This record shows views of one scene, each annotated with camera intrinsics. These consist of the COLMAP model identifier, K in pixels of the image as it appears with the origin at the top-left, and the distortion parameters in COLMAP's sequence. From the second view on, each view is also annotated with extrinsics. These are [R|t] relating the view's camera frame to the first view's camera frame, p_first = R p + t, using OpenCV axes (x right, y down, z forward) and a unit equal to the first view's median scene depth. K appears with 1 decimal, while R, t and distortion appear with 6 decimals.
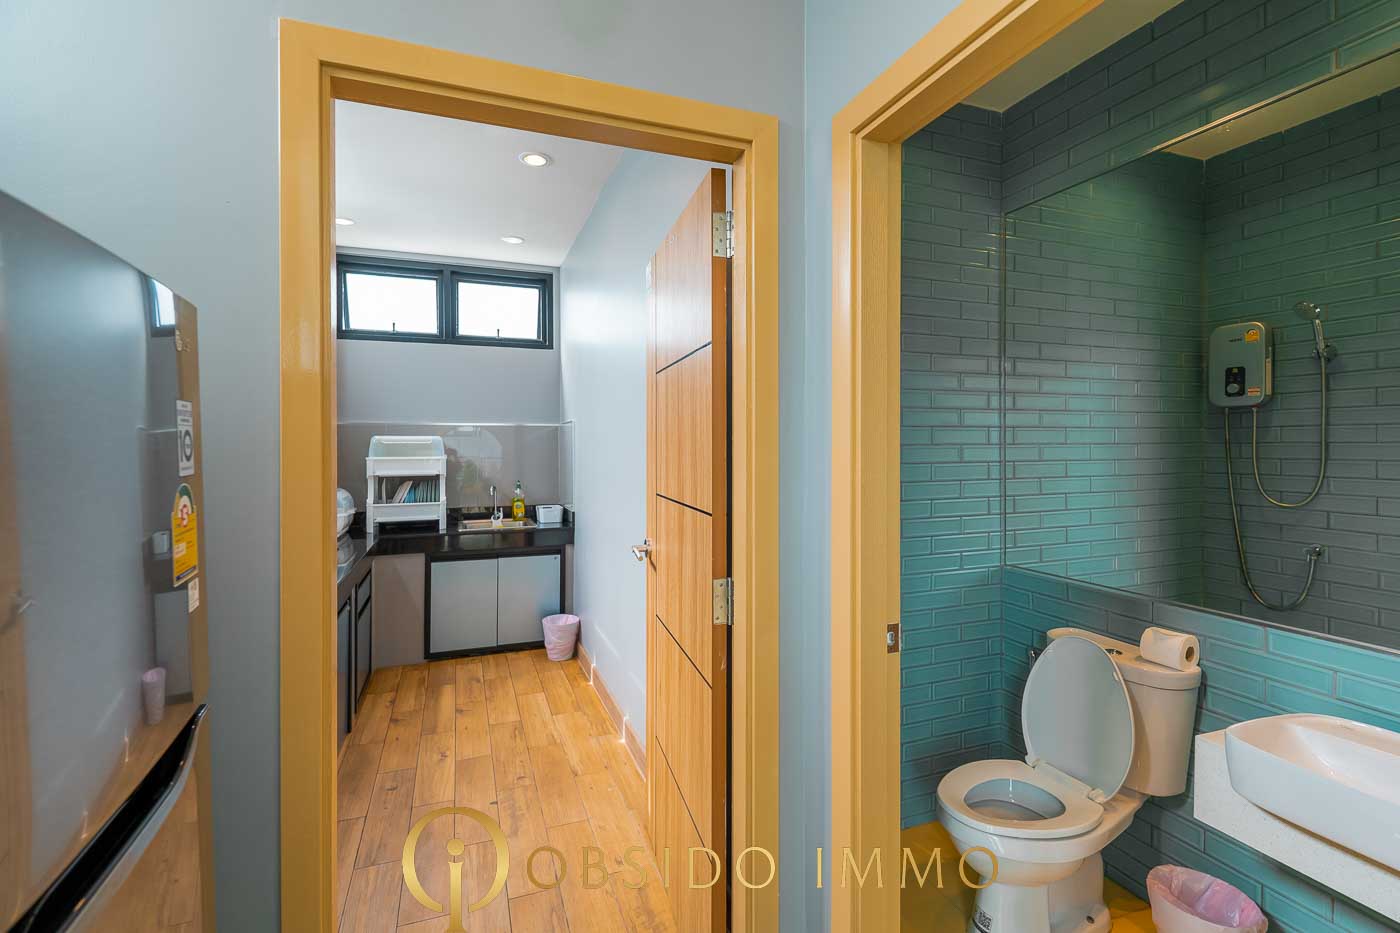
lens RADIAL K [[605.8, 0, 692.6], [0, 605.8, 465.4], [0, 0, 1]] dist [-0.000606, 0.000197]
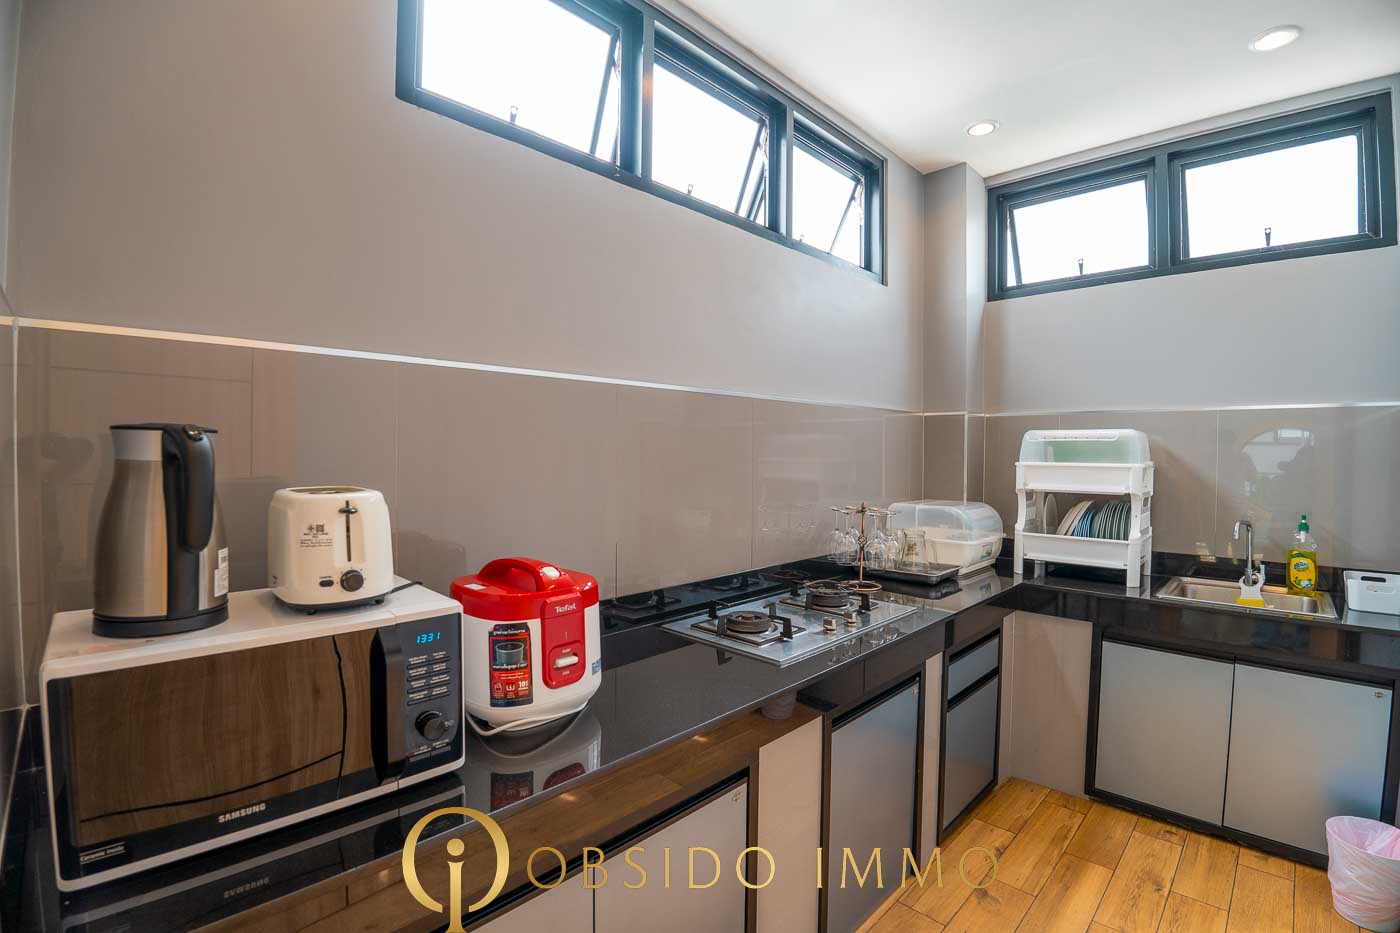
lens RADIAL K [[638.2, 0, 698.2], [0, 638.2, 455.7], [0, 0, 1]] dist [-0.049270, -0.000256]
pose [[0.418740, 0.014535, -0.907990, -0.043242], [-0.040717, 0.999167, -0.002783, -0.003371], [0.907193, 0.038136, 0.418983, 0.357620]]
